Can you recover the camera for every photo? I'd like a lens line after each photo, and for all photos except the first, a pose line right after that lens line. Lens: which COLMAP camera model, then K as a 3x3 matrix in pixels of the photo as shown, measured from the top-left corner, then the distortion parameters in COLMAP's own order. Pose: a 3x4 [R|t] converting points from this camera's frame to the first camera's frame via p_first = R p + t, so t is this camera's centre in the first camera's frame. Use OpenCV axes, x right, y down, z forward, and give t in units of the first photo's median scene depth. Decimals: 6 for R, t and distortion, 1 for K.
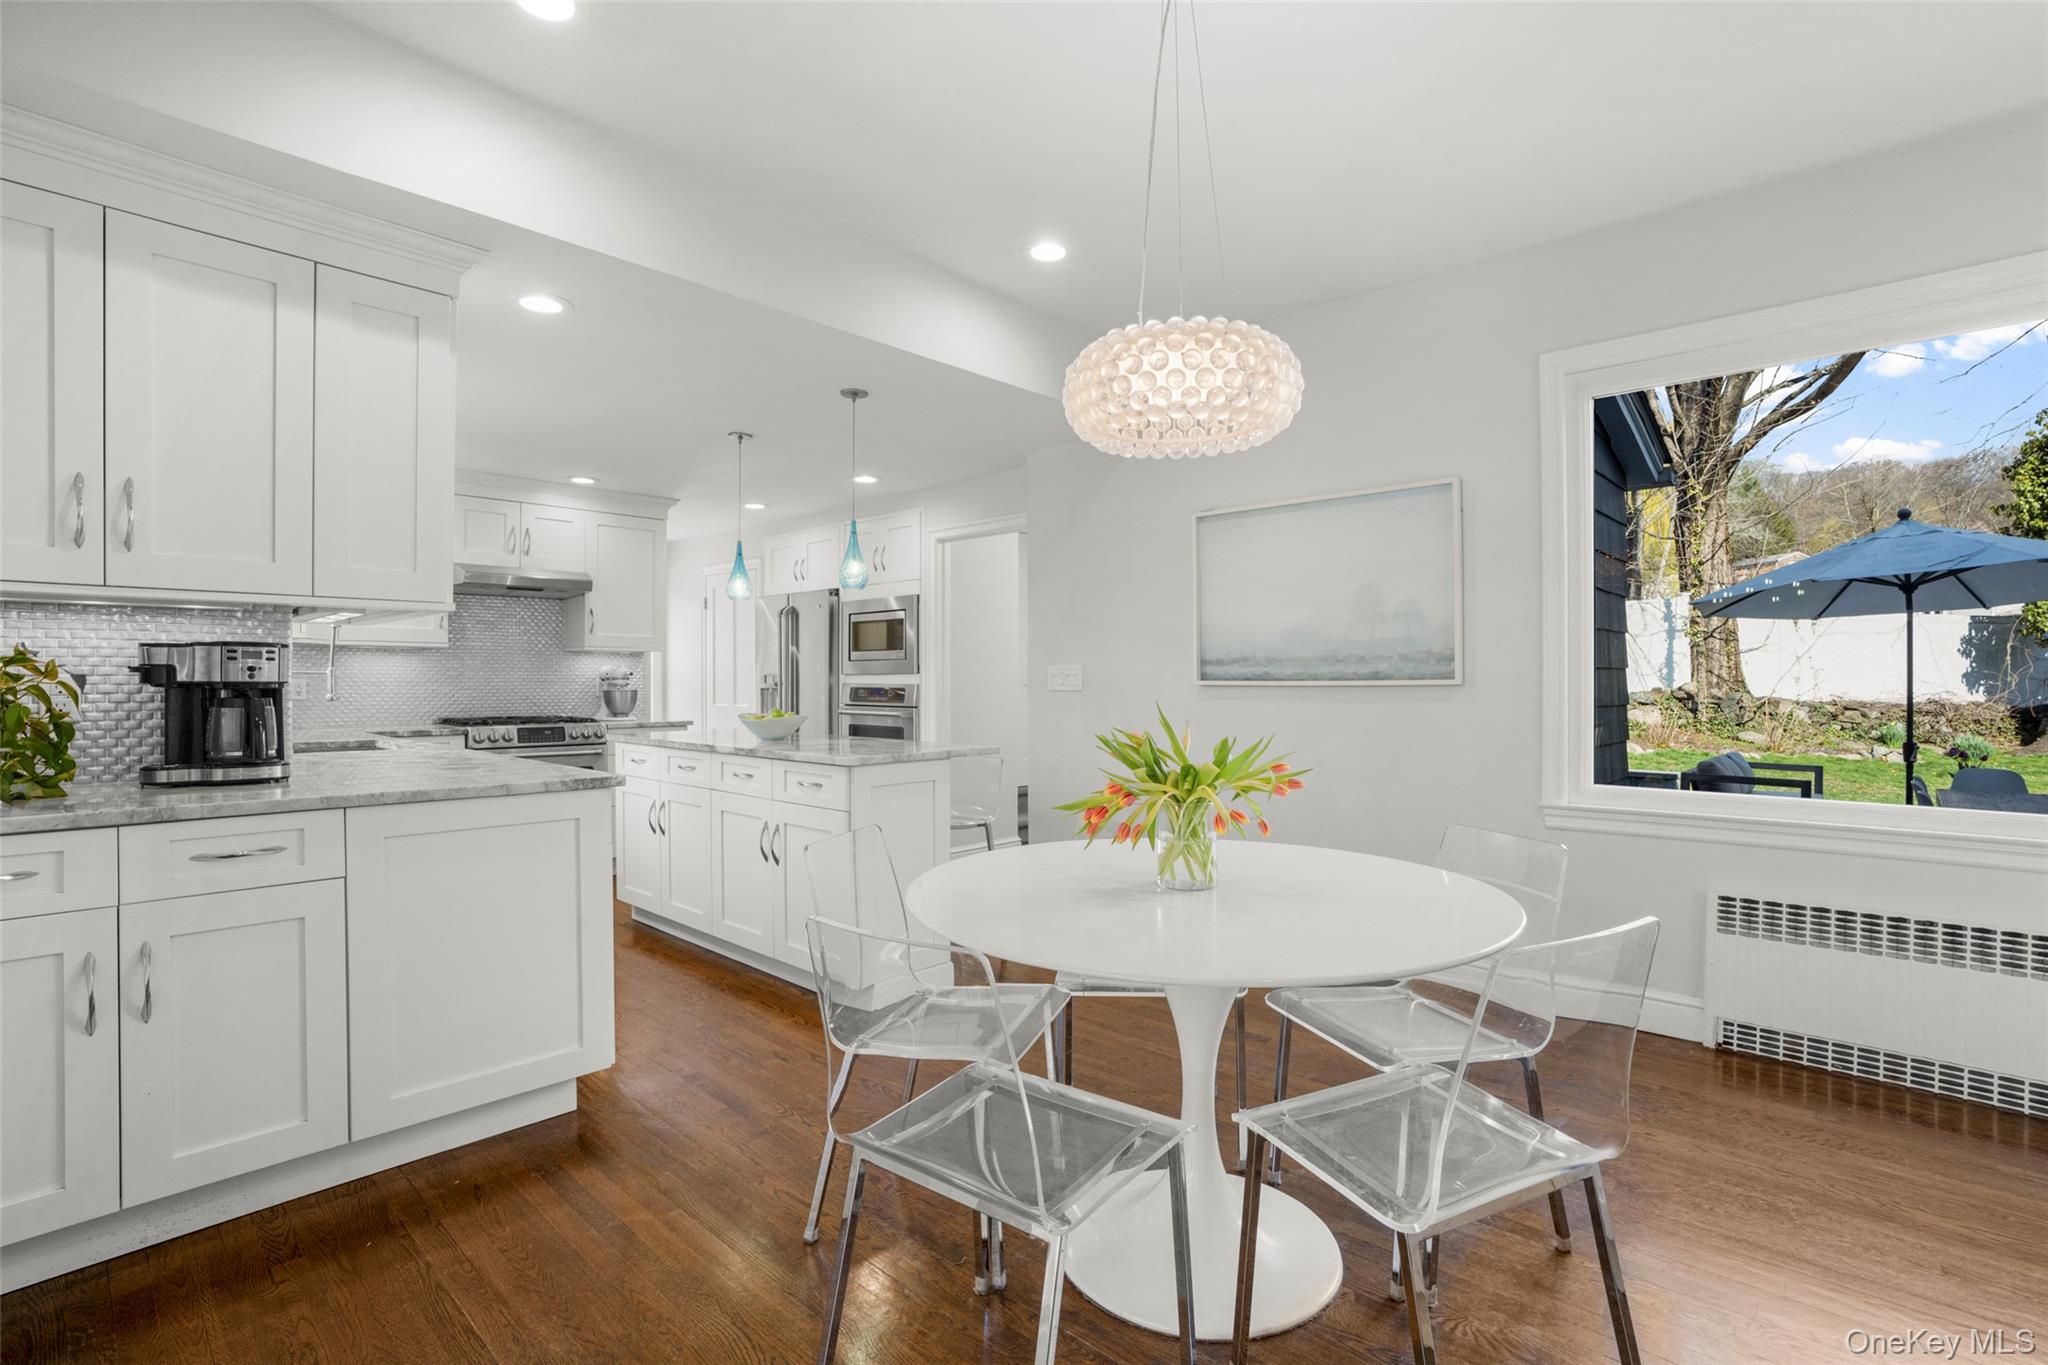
lens RADIAL K [[964.9, 0, 1010.5], [0, 964.9, 682.6], [0, 0, 1]] dist [-0.048278, 0.000164]
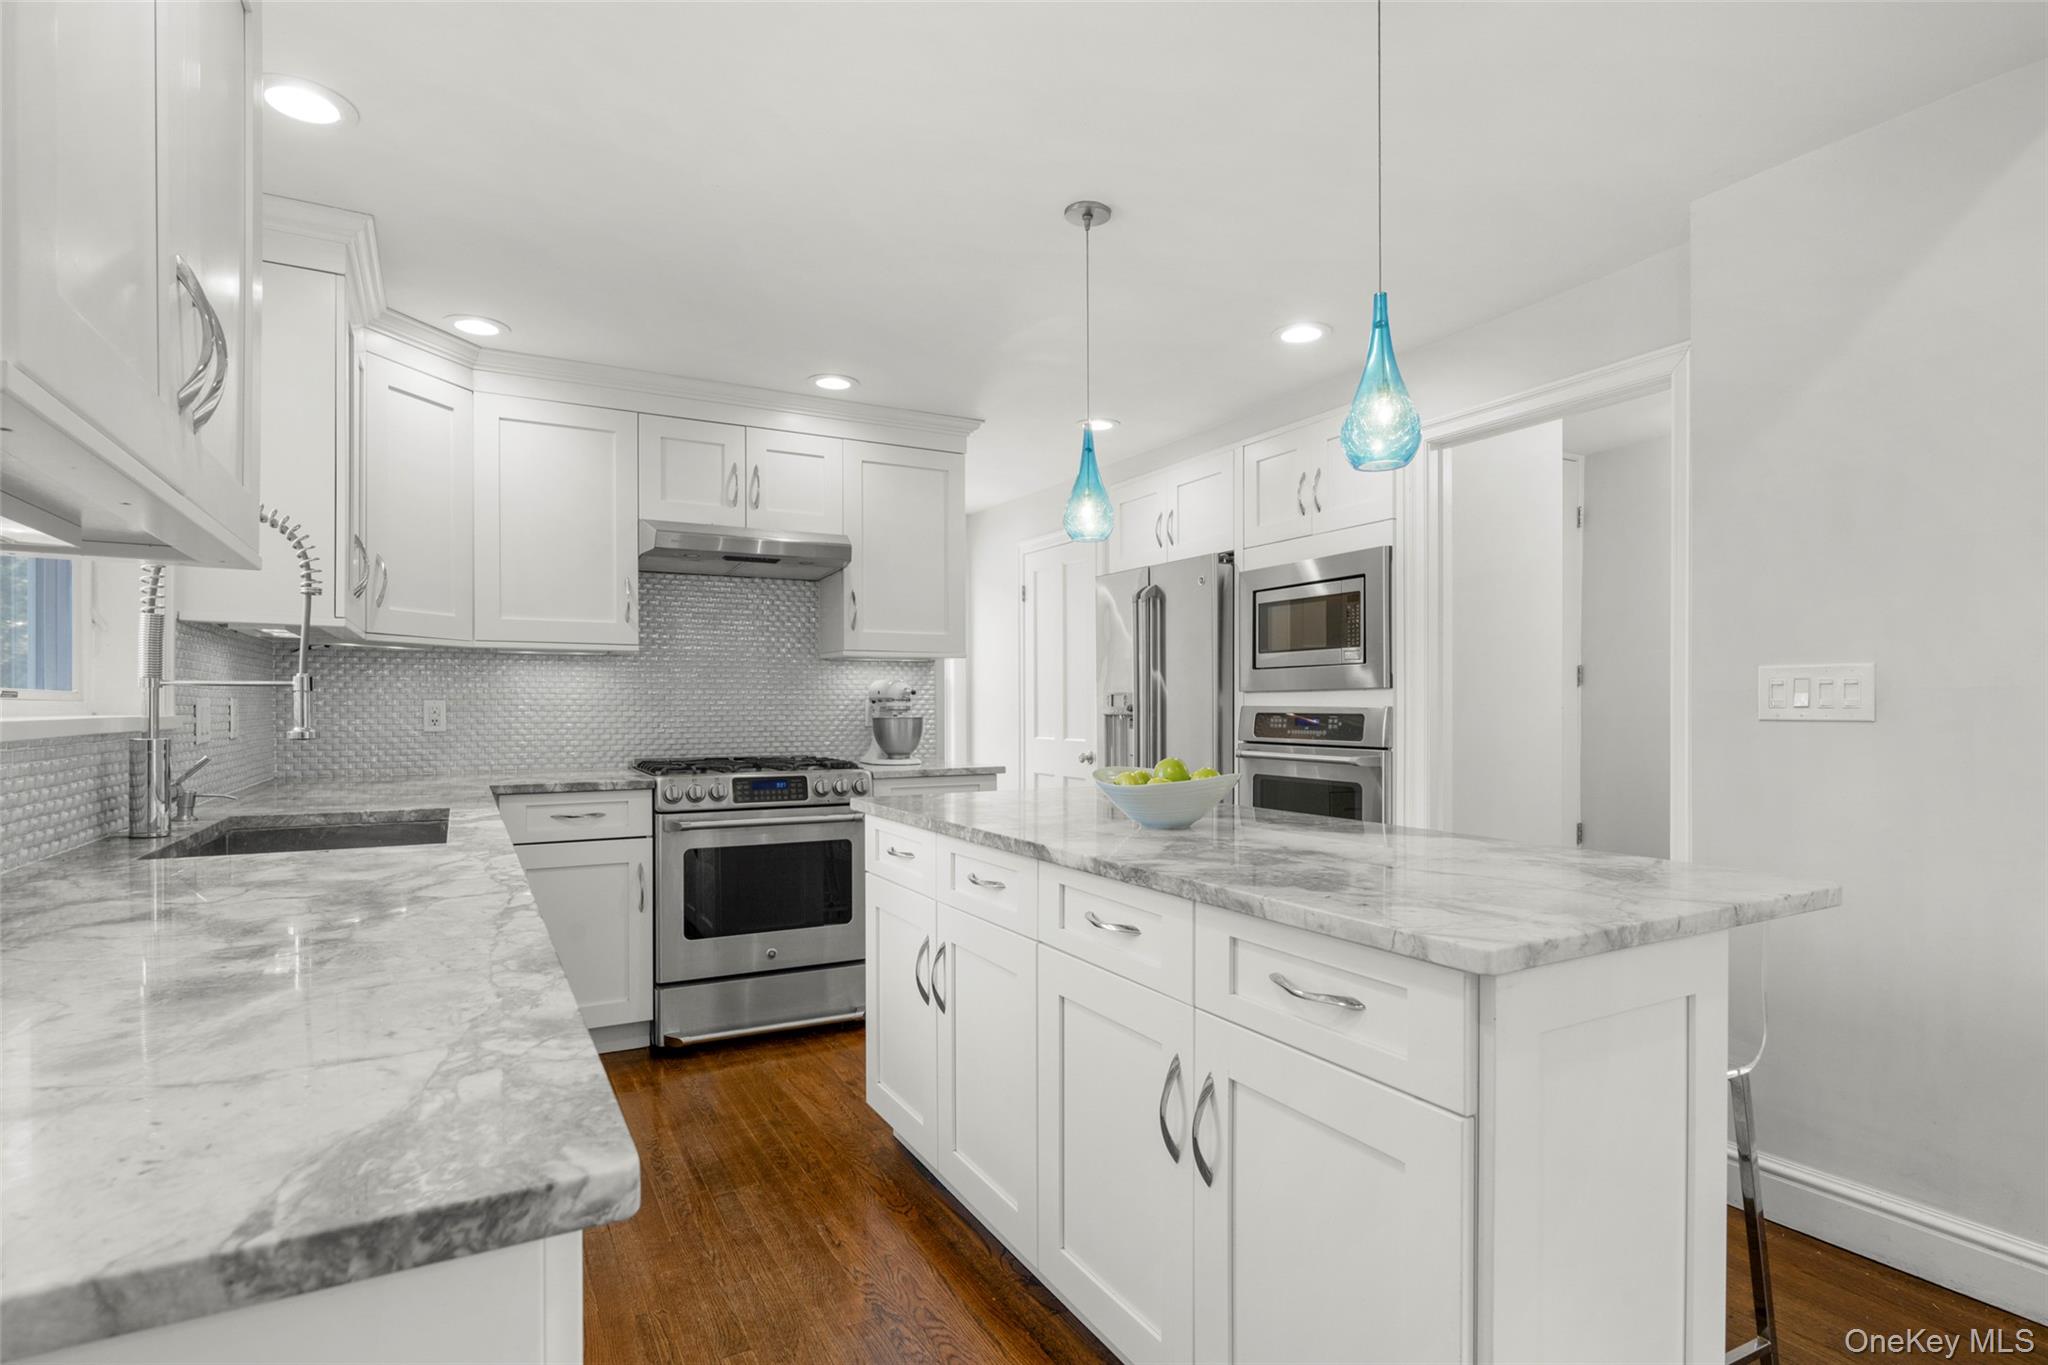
lens RADIAL K [[1034.5, 0, 1018.4], [0, 1034.5, 707.0], [0, 0, 1]] dist [-0.001115, -0.000034]
pose [[0.951409, -0.002269, -0.307921, -0.118728], [0.001802, 0.999997, -0.001802, 0.002222], [0.307924, 0.001159, 0.951410, 0.373209]]
